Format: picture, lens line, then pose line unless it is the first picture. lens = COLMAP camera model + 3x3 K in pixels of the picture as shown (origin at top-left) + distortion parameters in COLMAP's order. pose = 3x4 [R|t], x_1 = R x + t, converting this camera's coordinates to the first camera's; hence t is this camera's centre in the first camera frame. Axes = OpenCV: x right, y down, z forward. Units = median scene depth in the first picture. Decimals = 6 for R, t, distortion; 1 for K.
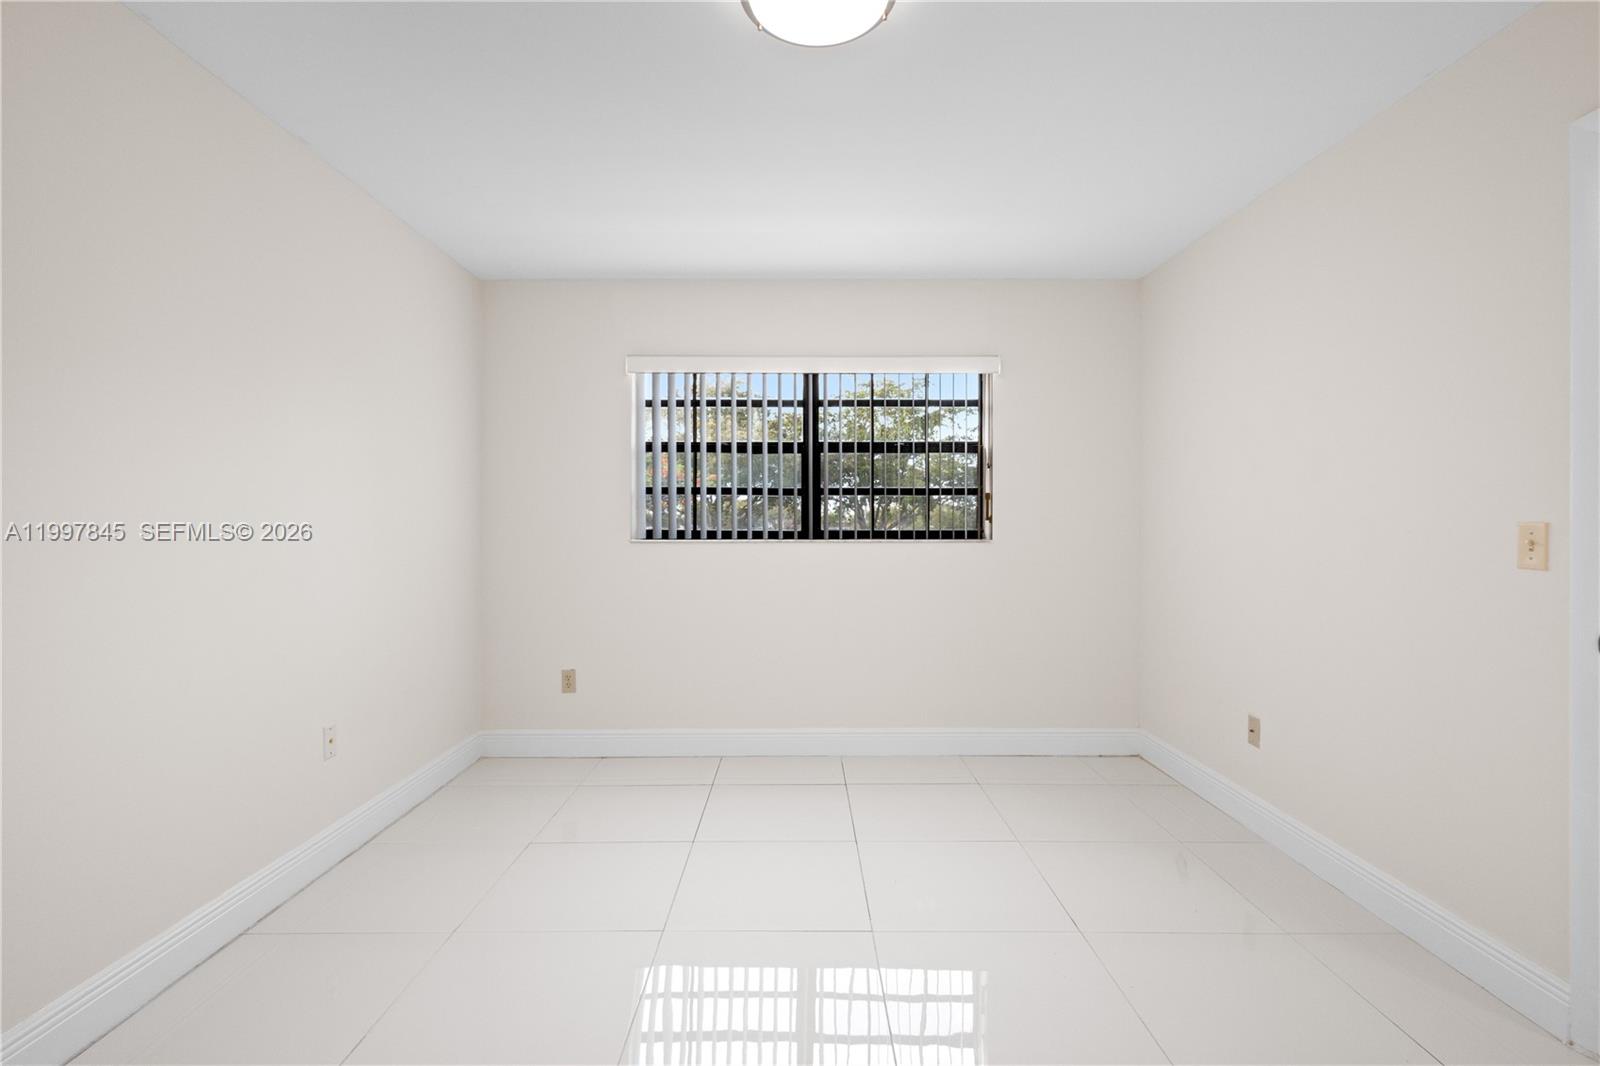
lens RADIAL K [[735.5, 0, 794.3], [0, 735.5, 539.2], [0, 0, 1]] dist [-0.004598, 0.002858]
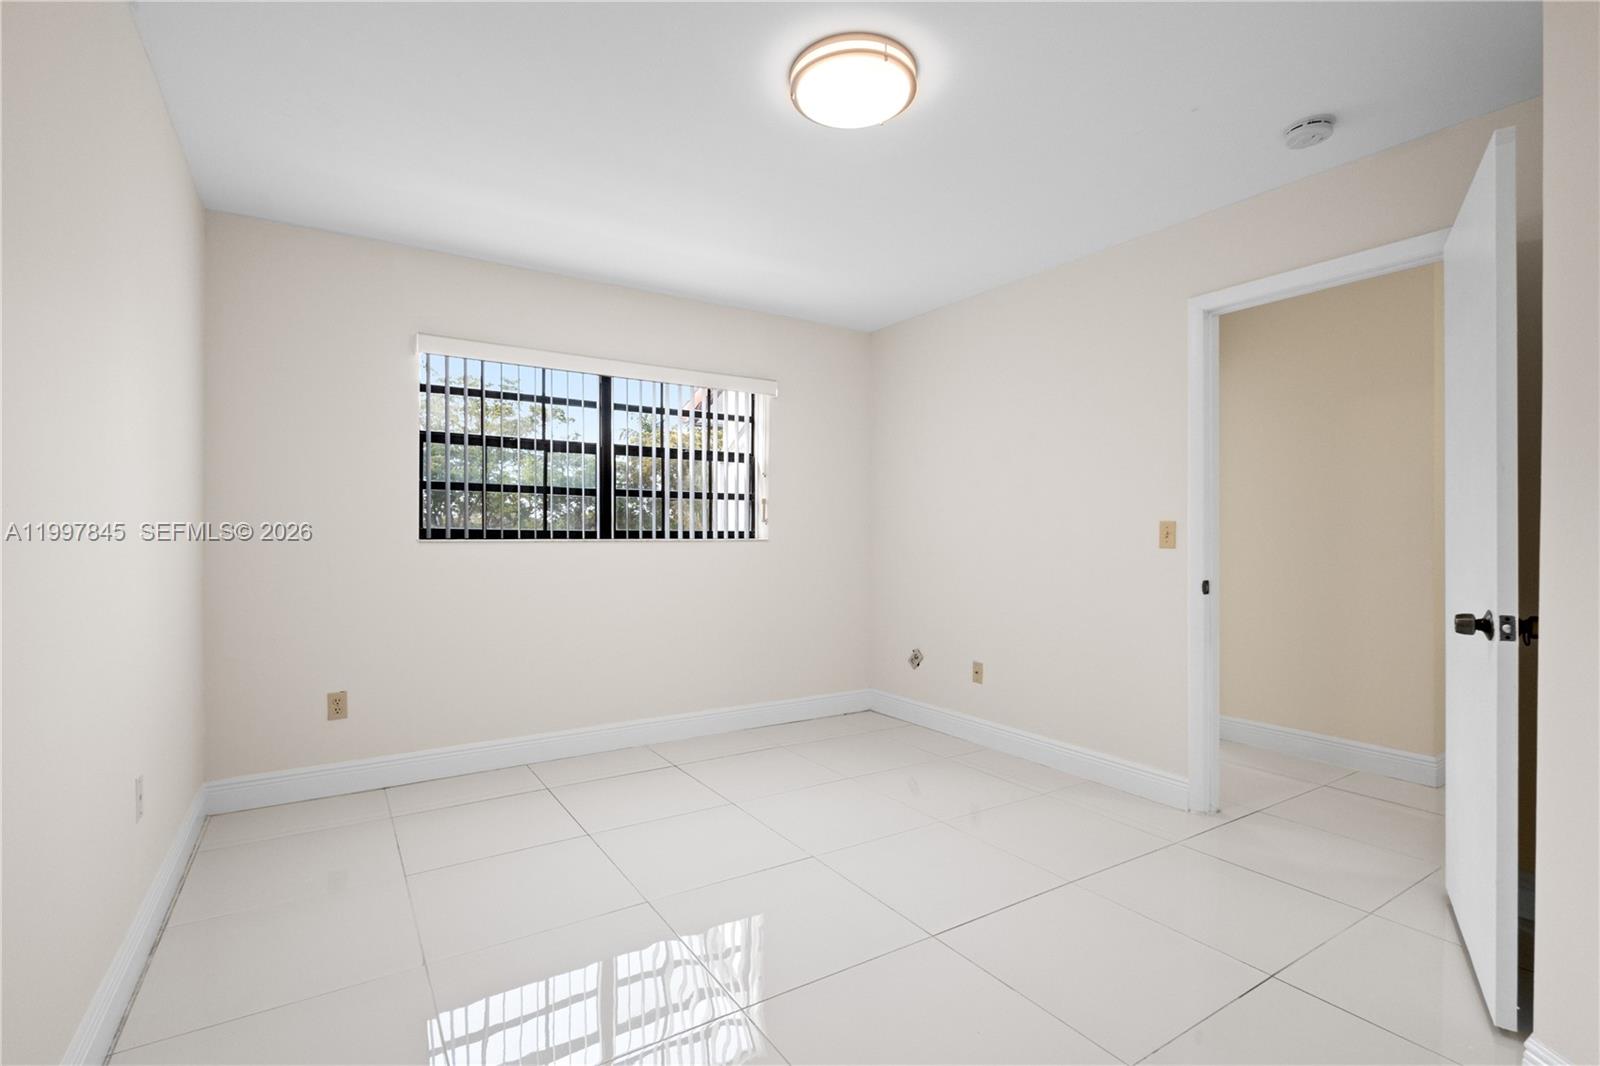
lens RADIAL K [[735.5, 0, 801.9], [0, 735.5, 530.9], [0, 0, 1]] dist [-0.004598, 0.002858]
pose [[0.832664, 0.005734, 0.553749, -0.330125], [0.000222, 0.999943, -0.010688, 0.000529], [-0.553779, 0.009022, 0.832615, -0.001893]]
